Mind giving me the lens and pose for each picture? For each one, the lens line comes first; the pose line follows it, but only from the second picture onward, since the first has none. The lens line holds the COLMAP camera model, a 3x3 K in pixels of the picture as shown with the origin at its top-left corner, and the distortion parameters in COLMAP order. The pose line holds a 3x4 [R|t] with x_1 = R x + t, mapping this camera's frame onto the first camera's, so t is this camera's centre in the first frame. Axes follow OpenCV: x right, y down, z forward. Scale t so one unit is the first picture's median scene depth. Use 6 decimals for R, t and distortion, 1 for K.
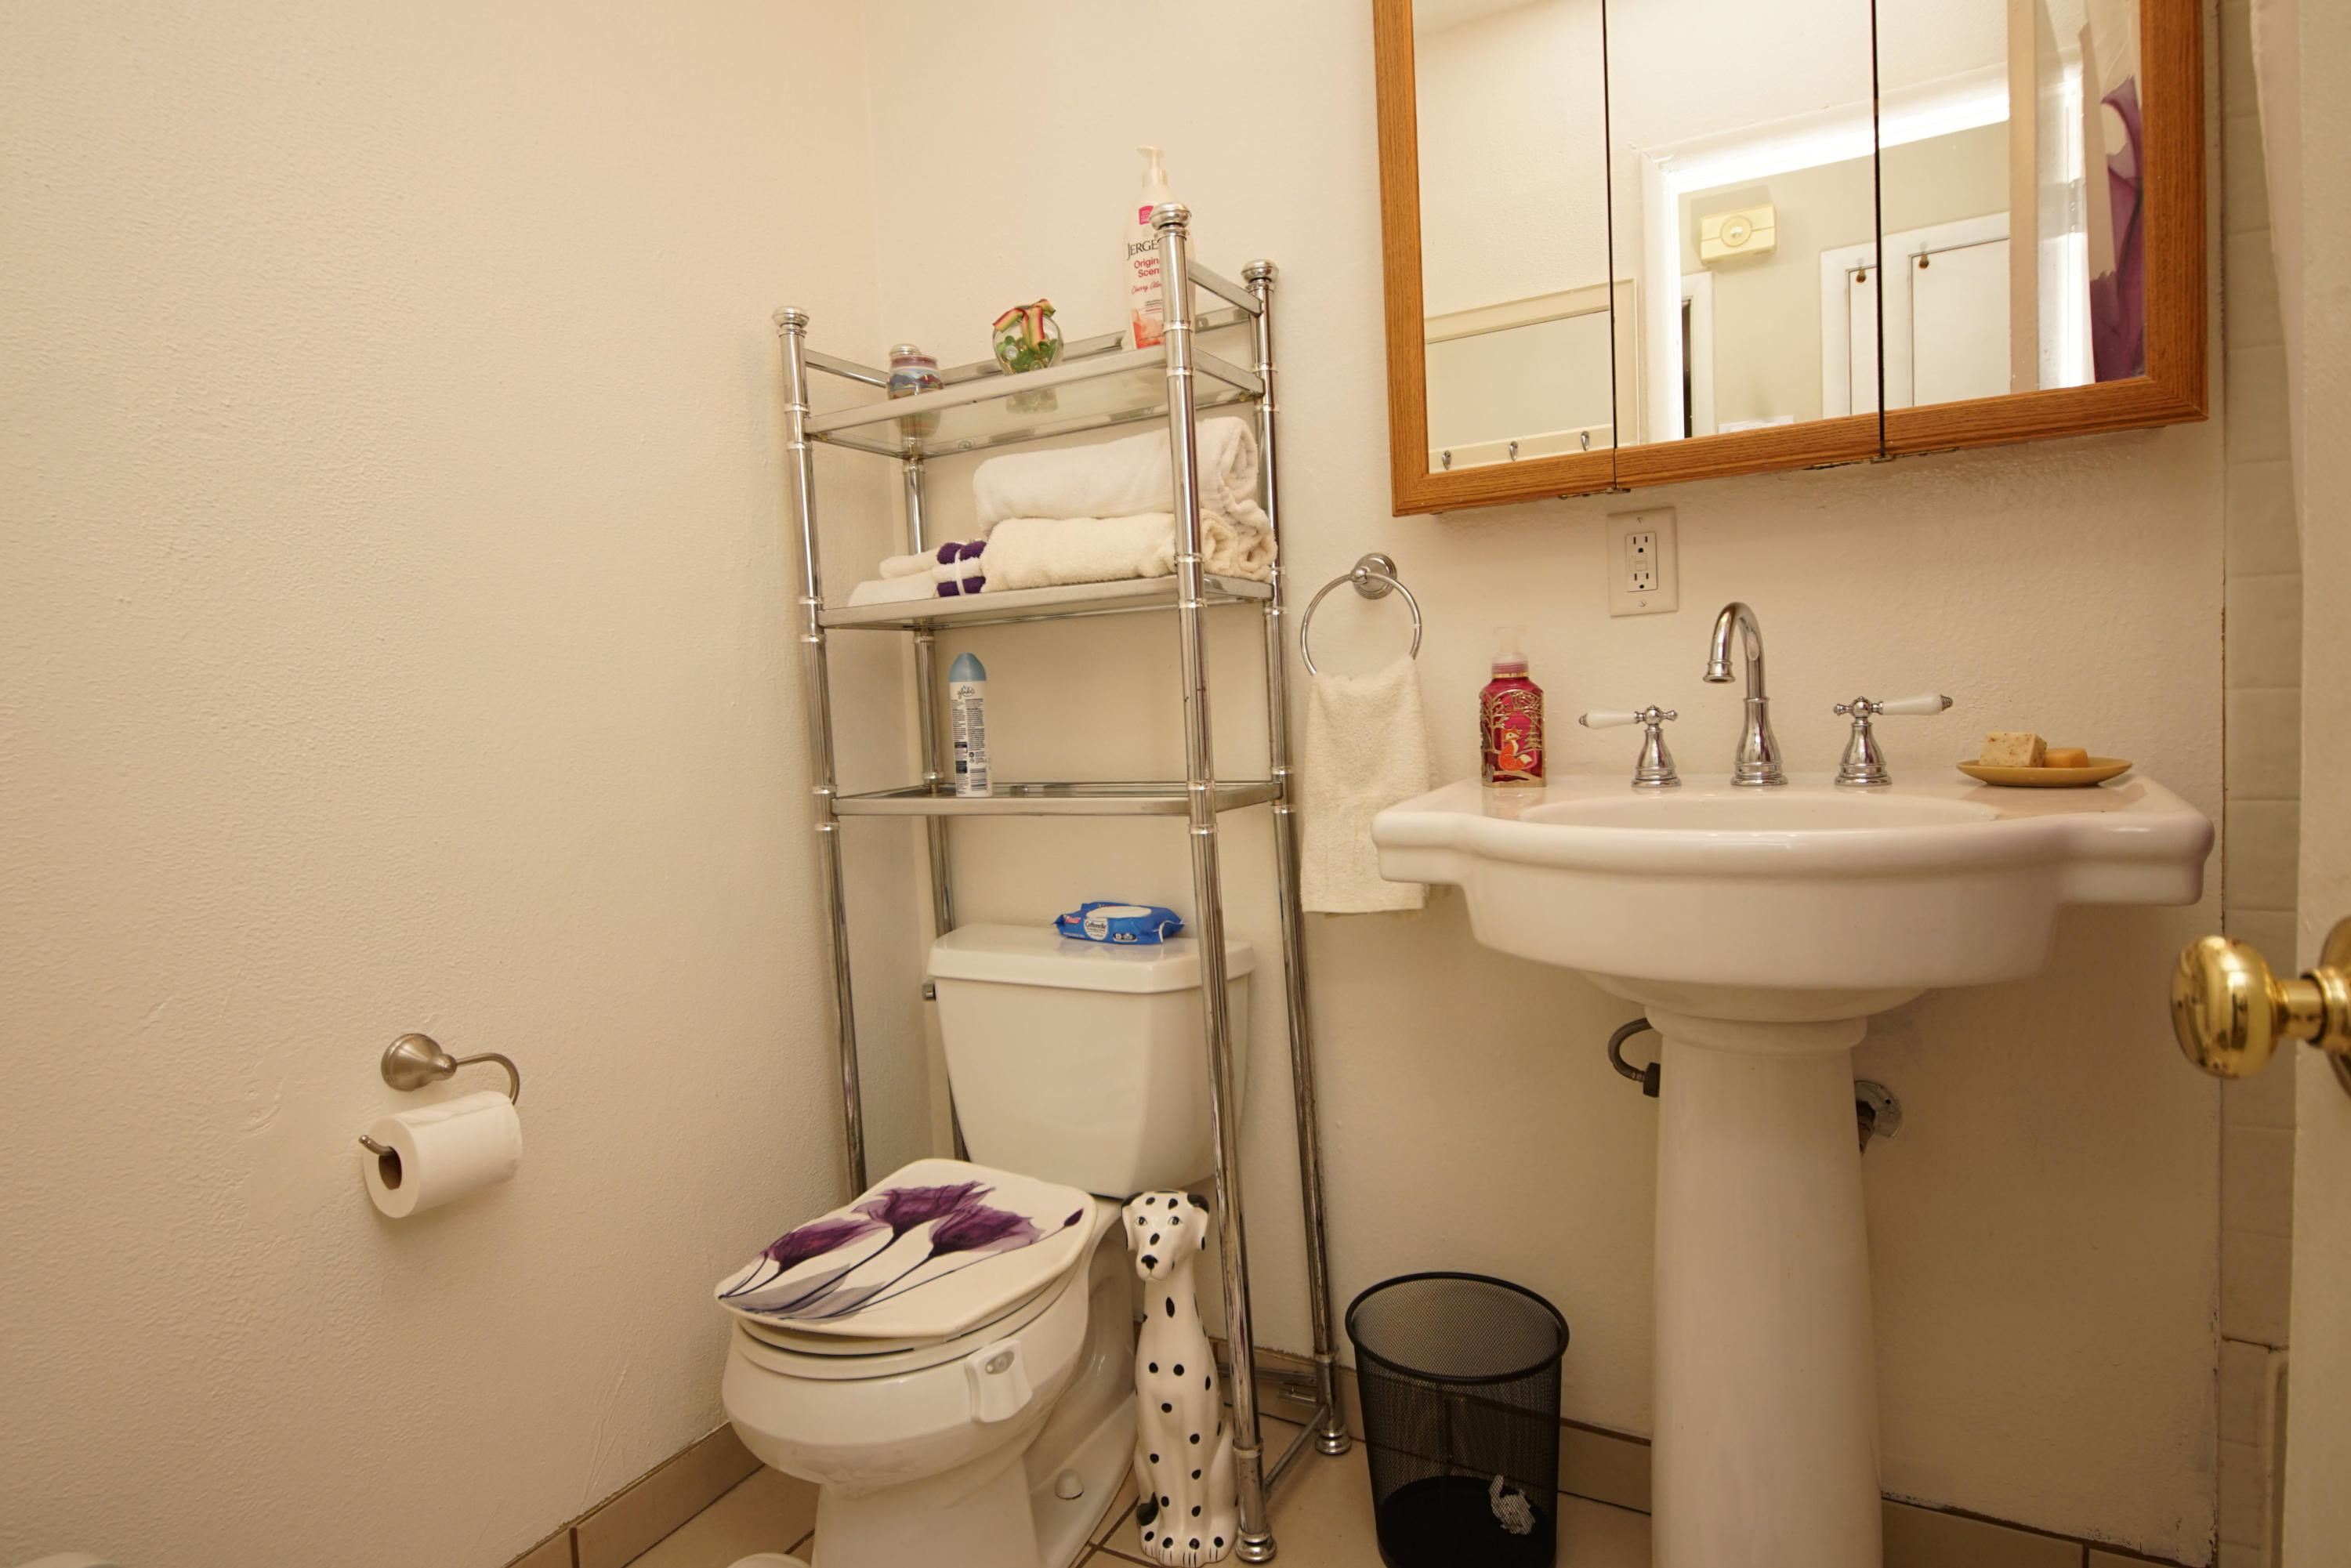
lens RADIAL K [[1259.2, 0, 1155.9], [0, 1259.2, 770.6], [0, 0, 1]] dist [0.044020, -0.042063]
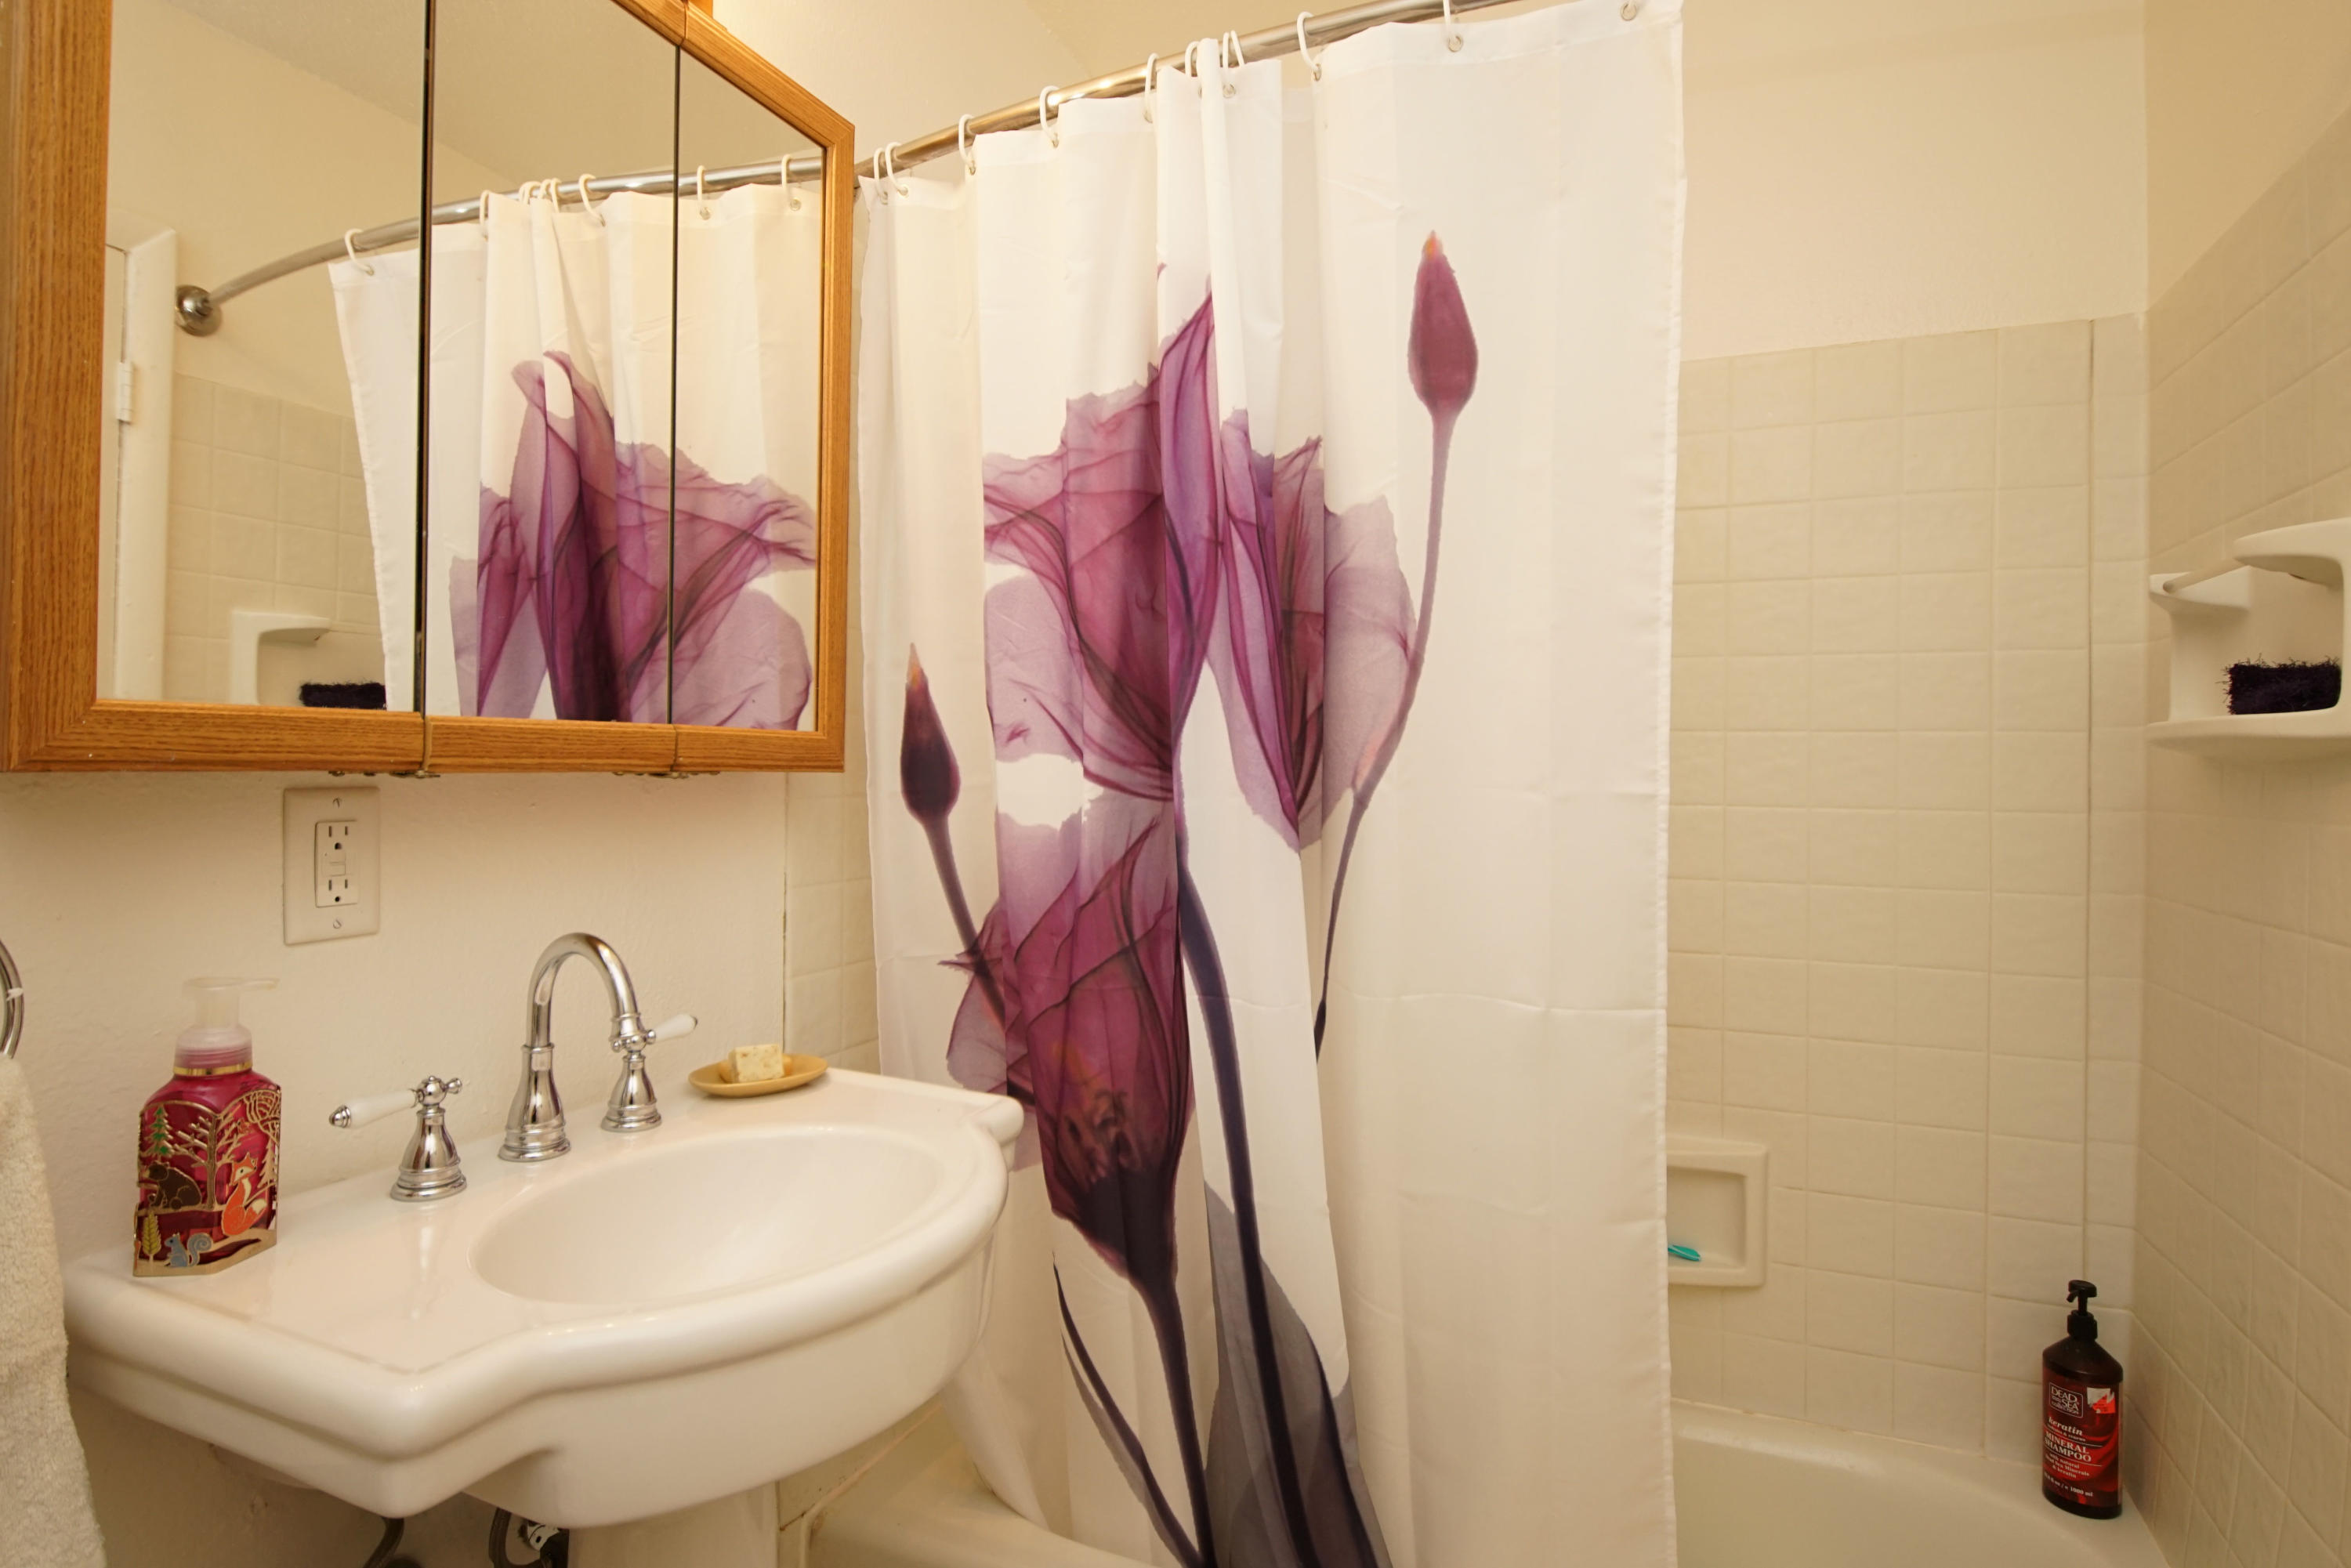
lens RADIAL K [[1259.2, 0, 1155.9], [0, 1259.2, 770.6], [0, 0, 1]] dist [0.044020, -0.042063]
pose [[-0.101117, 0.046501, 0.993787, -0.346329], [0.055301, 0.997625, -0.041054, -0.163814], [-0.993336, 0.050807, -0.103448, 0.641133]]
